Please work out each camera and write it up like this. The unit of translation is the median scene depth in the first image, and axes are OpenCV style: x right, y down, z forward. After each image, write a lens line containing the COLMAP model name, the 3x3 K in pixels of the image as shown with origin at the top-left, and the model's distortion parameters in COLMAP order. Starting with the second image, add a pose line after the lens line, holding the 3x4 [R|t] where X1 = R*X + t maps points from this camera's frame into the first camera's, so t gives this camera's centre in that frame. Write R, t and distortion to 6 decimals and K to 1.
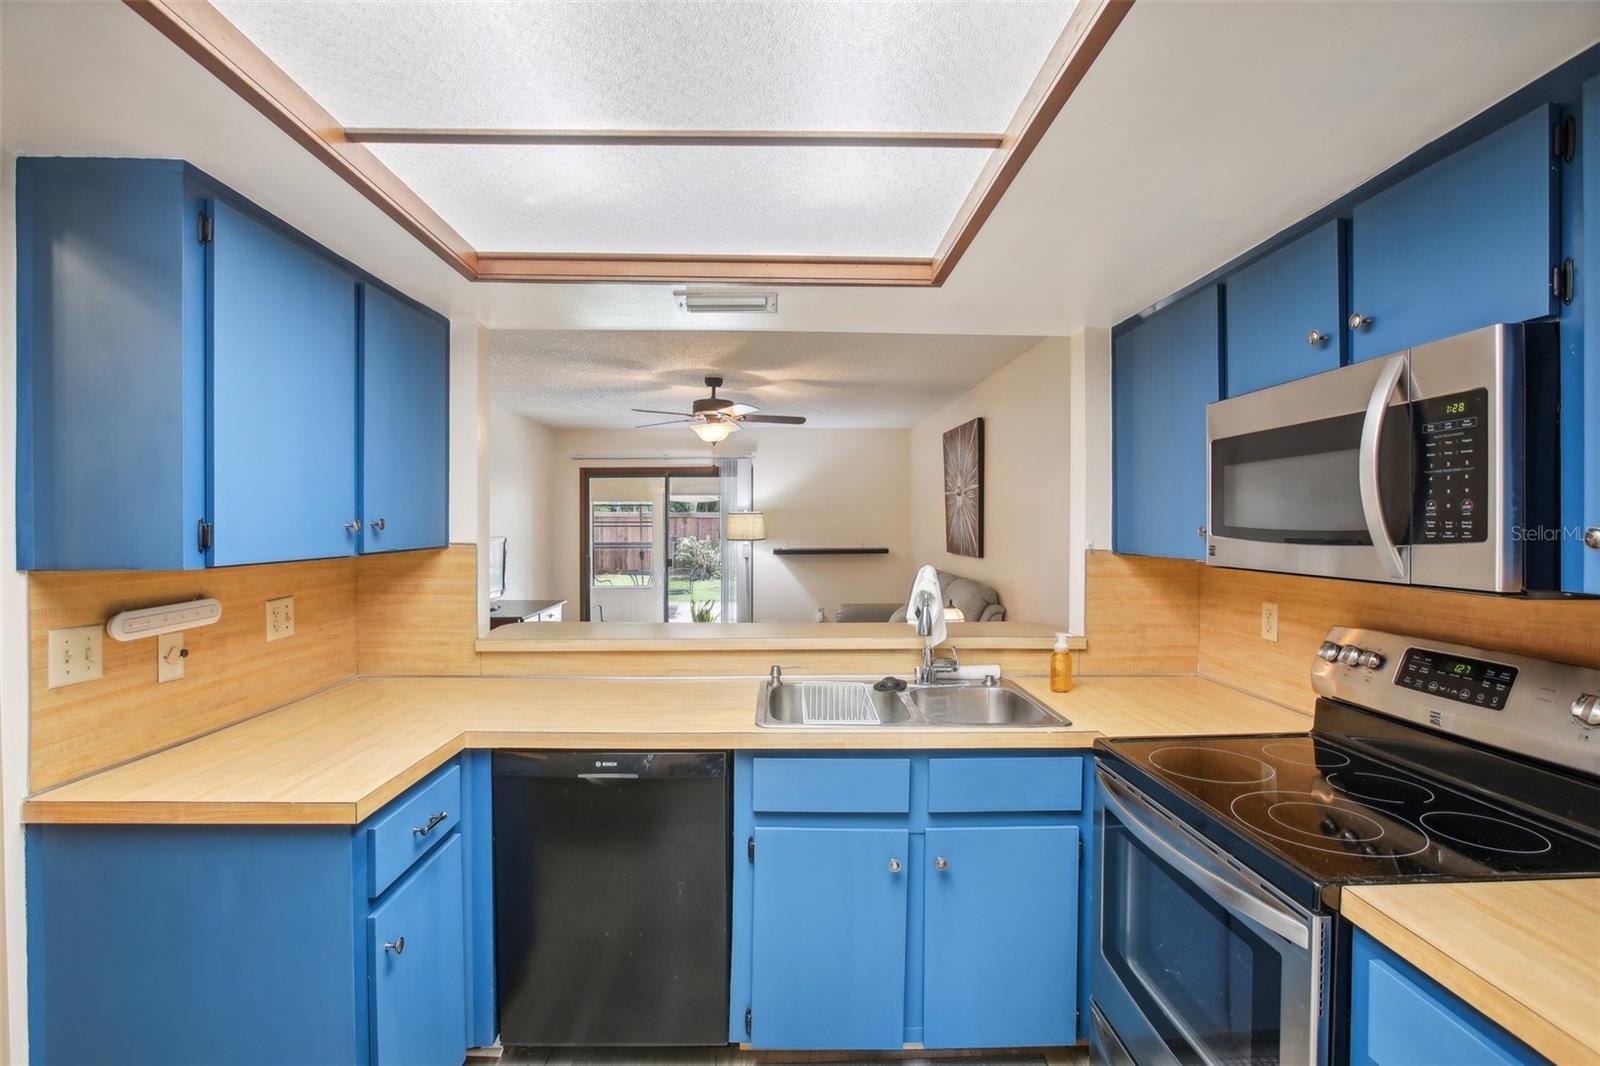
lens RADIAL K [[754.6, 0, 800.0], [0, 754.6, 533.0], [0, 0, 1]] dist [-0.042635, 0.016259]
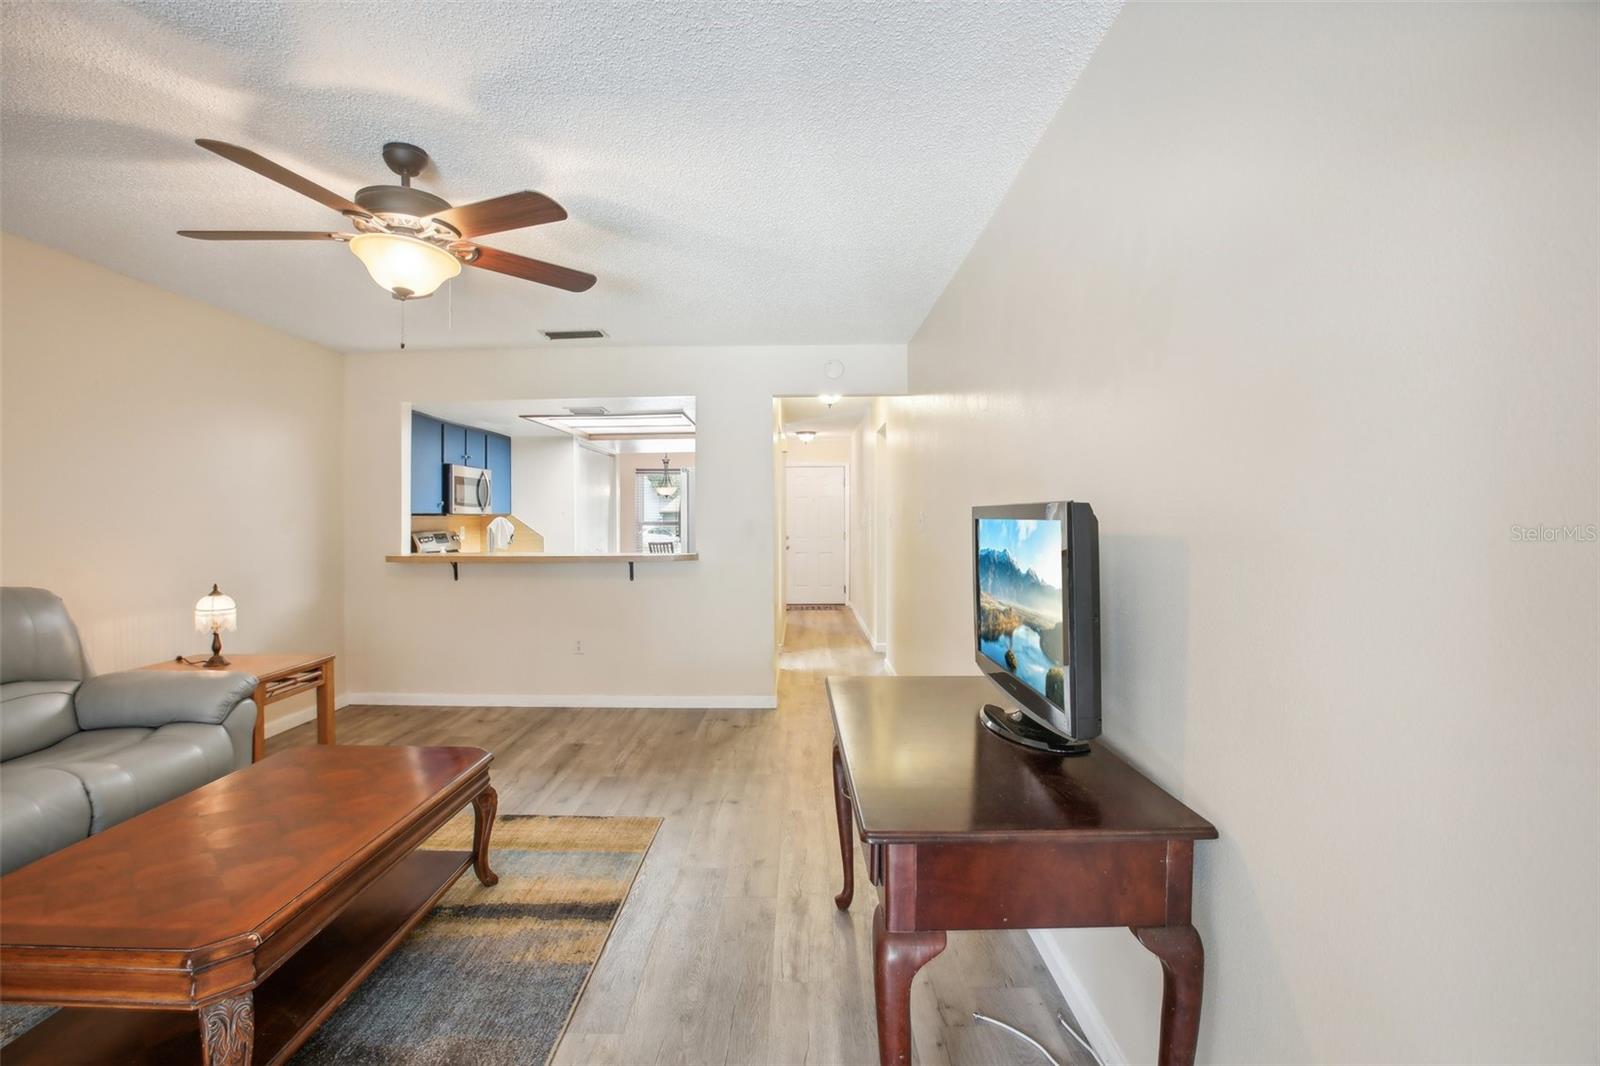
lens RADIAL K [[745.0, 0, 780.9], [0, 745.0, 527.6], [0, 0, 1]] dist [-0.047125, 0.018347]
pose [[-0.998556, 0.005205, 0.053475, -0.274443], [0.006614, 0.999635, 0.026197, 0.007950], [-0.053320, 0.026513, -0.998225, 1.083795]]
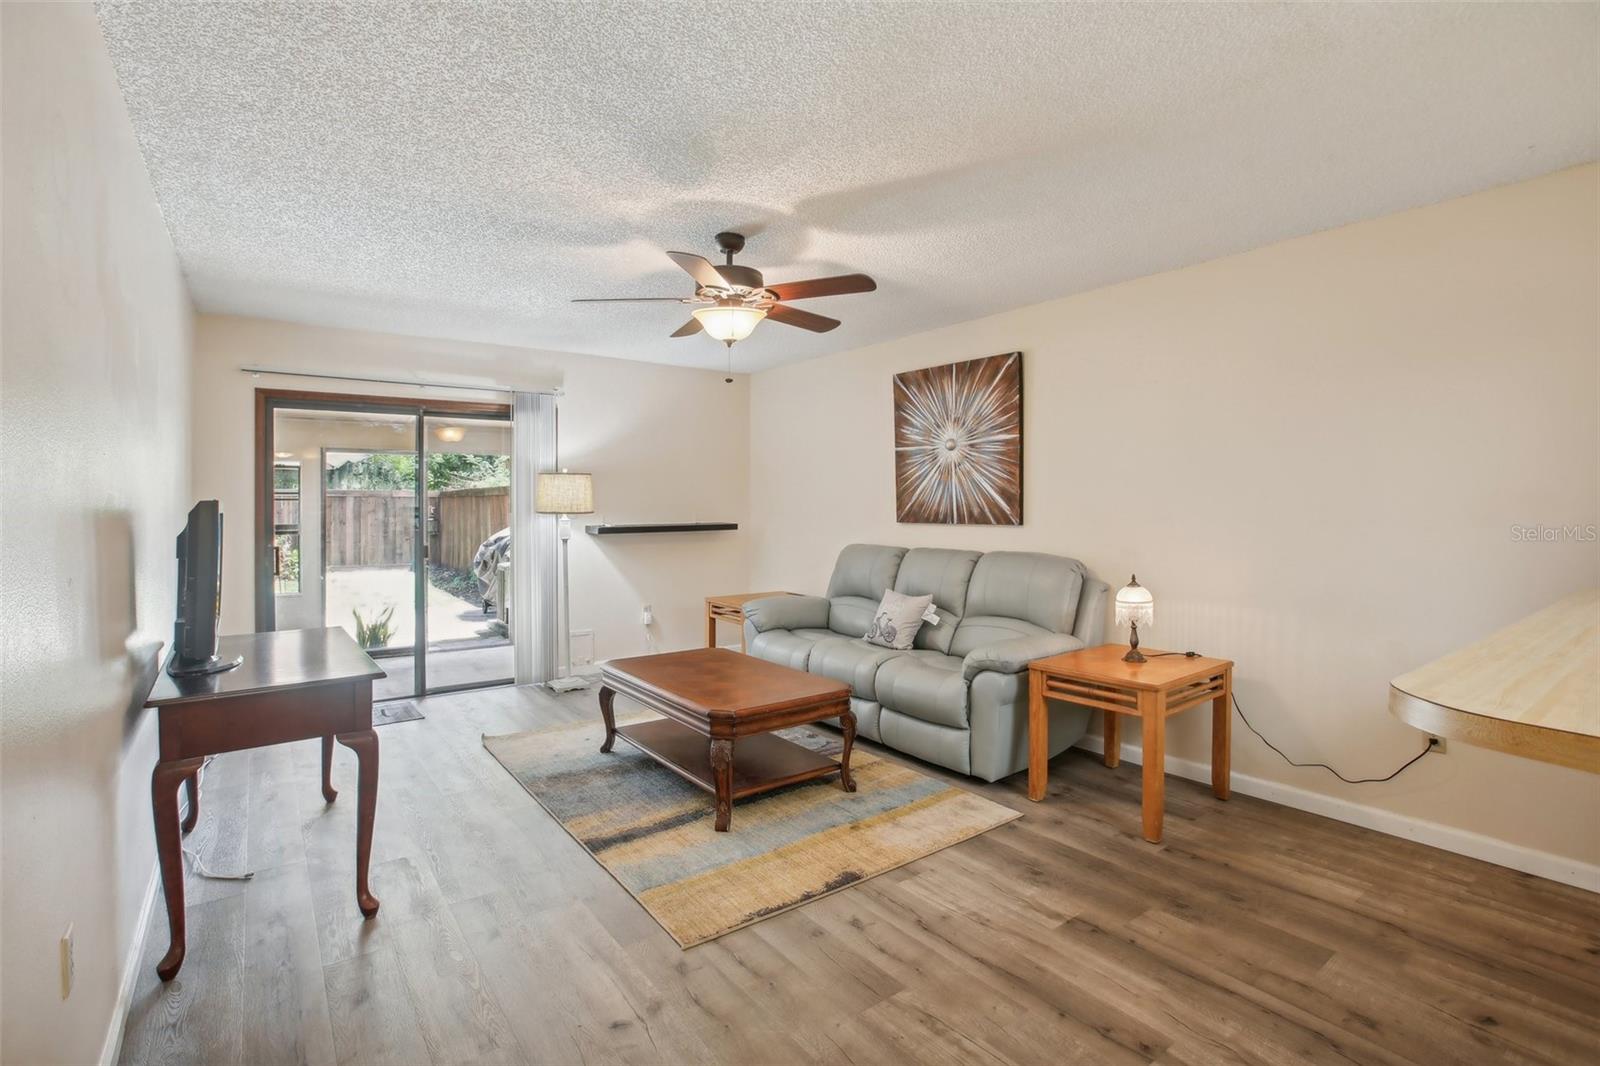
lens RADIAL K [[750.1, 0, 811.3], [0, 750.1, 522.7], [0, 0, 1]] dist [-0.053444, 0.015054]
pose [[0.813671, -0.016017, 0.581104, -0.311143], [0.012321, 0.999871, 0.010307, 0.014767], [-0.581194, -0.001226, 0.813764, 0.361617]]
